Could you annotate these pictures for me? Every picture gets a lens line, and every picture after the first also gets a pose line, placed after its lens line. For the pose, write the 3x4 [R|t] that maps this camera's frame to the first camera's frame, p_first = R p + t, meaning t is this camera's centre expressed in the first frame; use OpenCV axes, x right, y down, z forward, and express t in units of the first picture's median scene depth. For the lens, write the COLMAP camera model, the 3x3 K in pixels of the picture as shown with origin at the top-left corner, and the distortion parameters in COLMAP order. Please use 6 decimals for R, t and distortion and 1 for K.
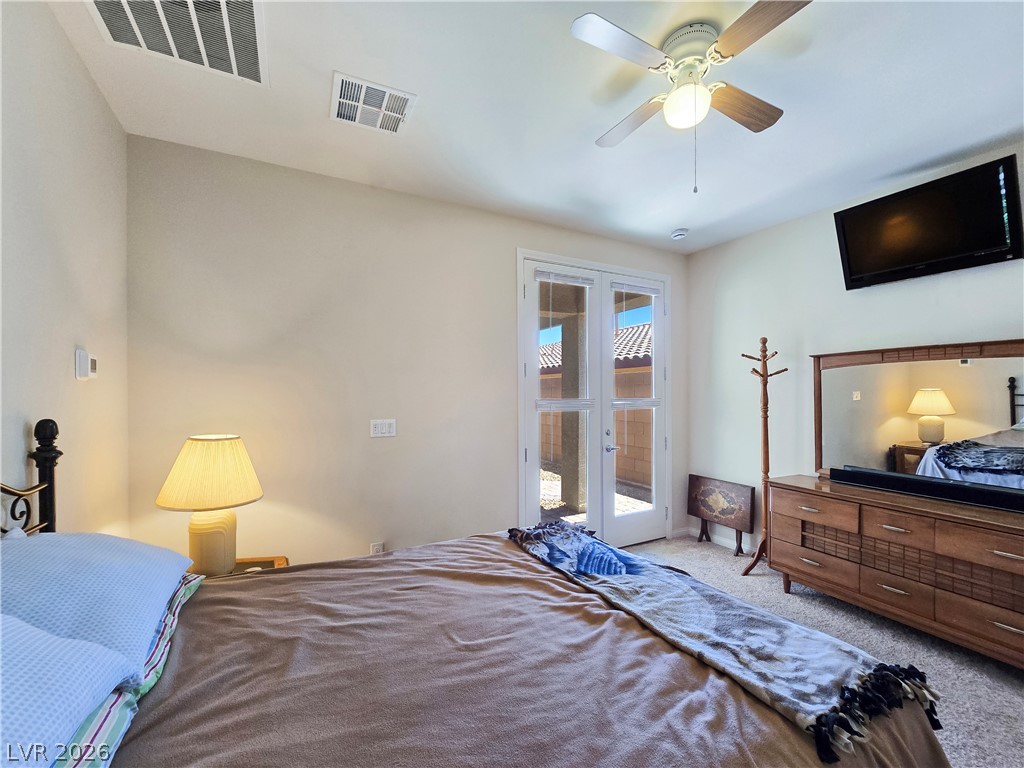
lens RADIAL K [[421.6, 0, 512.0], [0, 421.6, 384.0], [0, 0, 1]] dist [-0.001037, -0.000145]
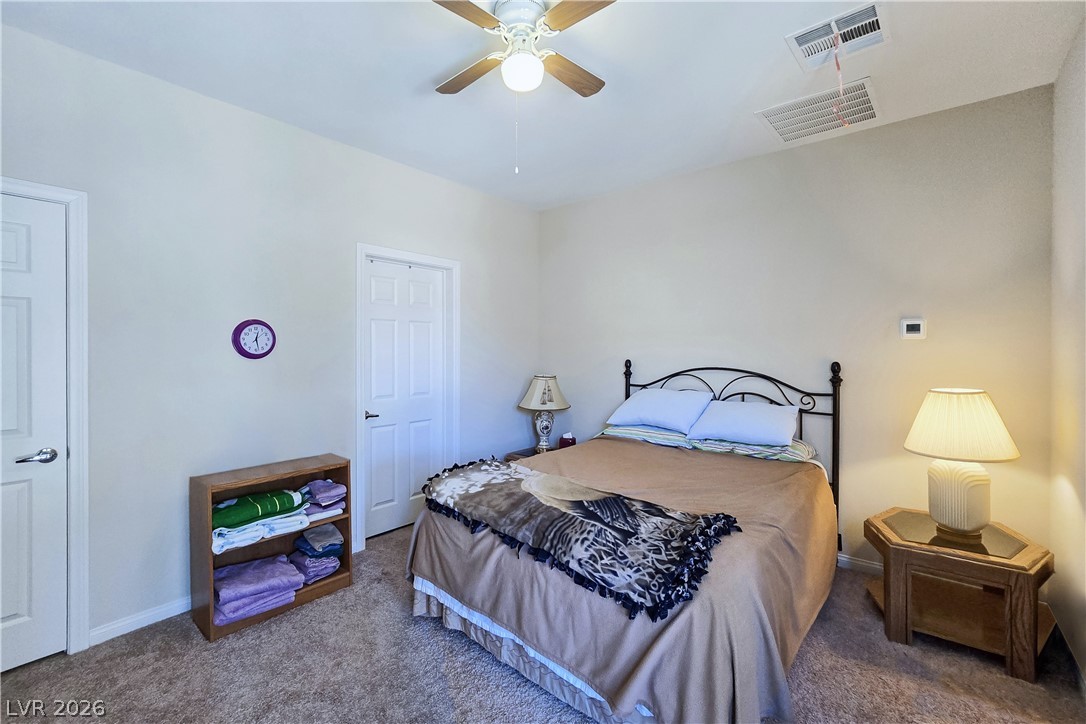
lens RADIAL K [[436.0, 0, 543.0], [0, 436.0, 362.0], [0, 0, 1]] dist [0.000079, 0.000006]
pose [[-0.938982, 0.010025, -0.343820, 0.710400], [0.013603, 0.999876, -0.007995, 0.062271], [0.343697, -0.012184, -0.939002, 1.902505]]
